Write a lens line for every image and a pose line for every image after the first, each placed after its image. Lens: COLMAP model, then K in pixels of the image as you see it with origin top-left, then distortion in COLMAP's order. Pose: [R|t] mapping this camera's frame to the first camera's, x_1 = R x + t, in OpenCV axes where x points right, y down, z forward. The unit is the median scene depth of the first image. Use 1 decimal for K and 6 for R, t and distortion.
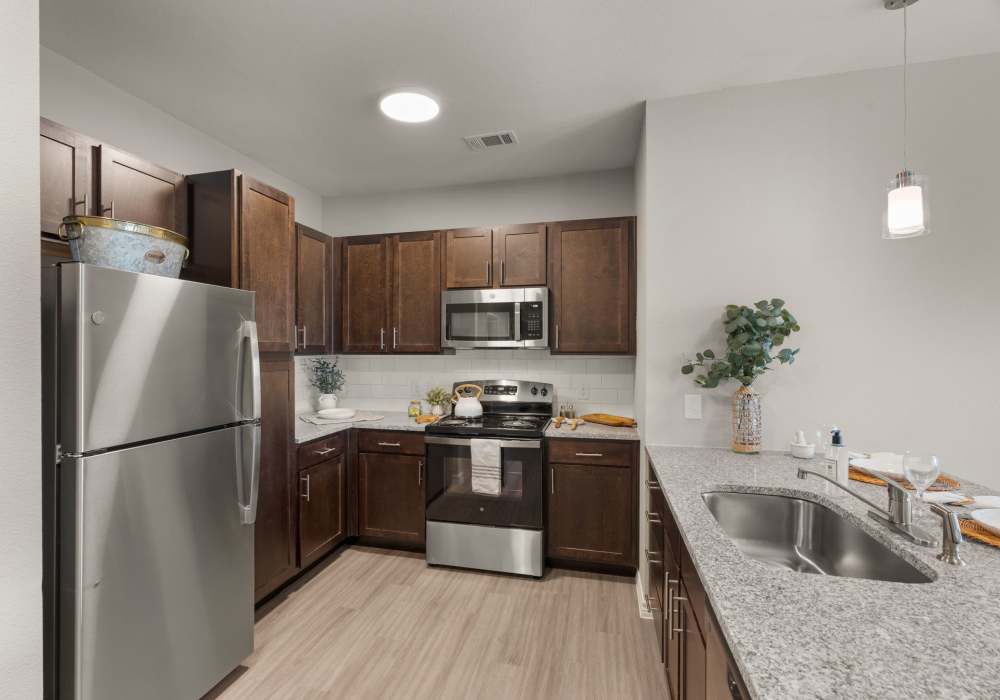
lens RADIAL K [[440.4, 0, 500.0], [0, 440.4, 350.0], [0, 0, 1]] dist [-0.004132, 0.000008]
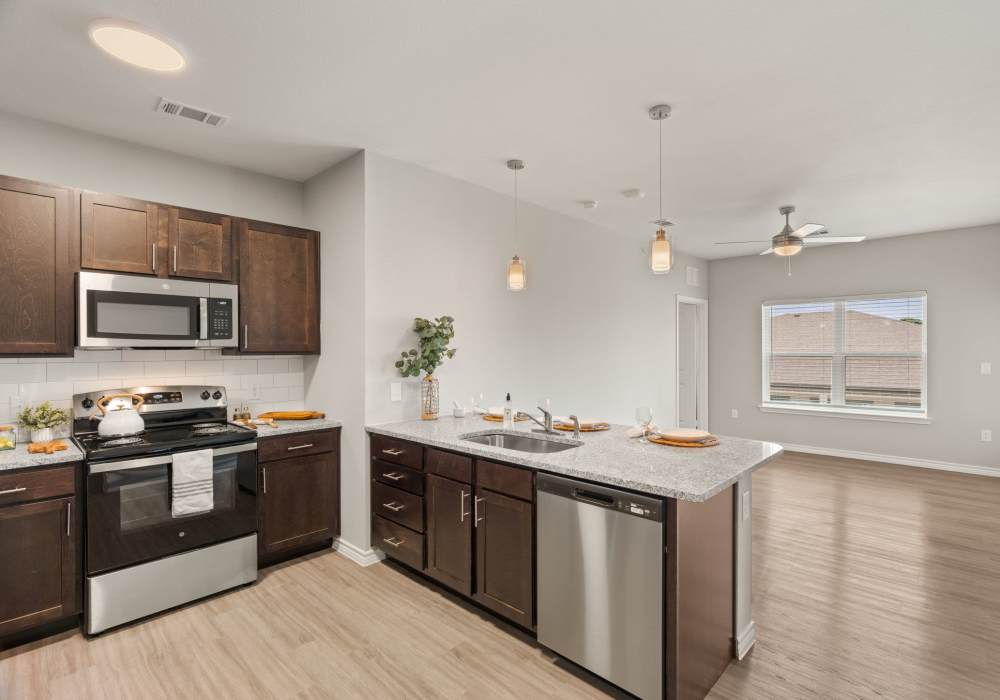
lens RADIAL K [[428.6, 0, 482.7], [0, 428.6, 348.3], [0, 0, 1]] dist [0.000744, 0.000031]
pose [[0.567344, 0.001003, 0.823480, -0.401278], [0.003302, 0.999988, -0.003492, 0.000767], [-0.823474, 0.004700, 0.567335, 0.032532]]
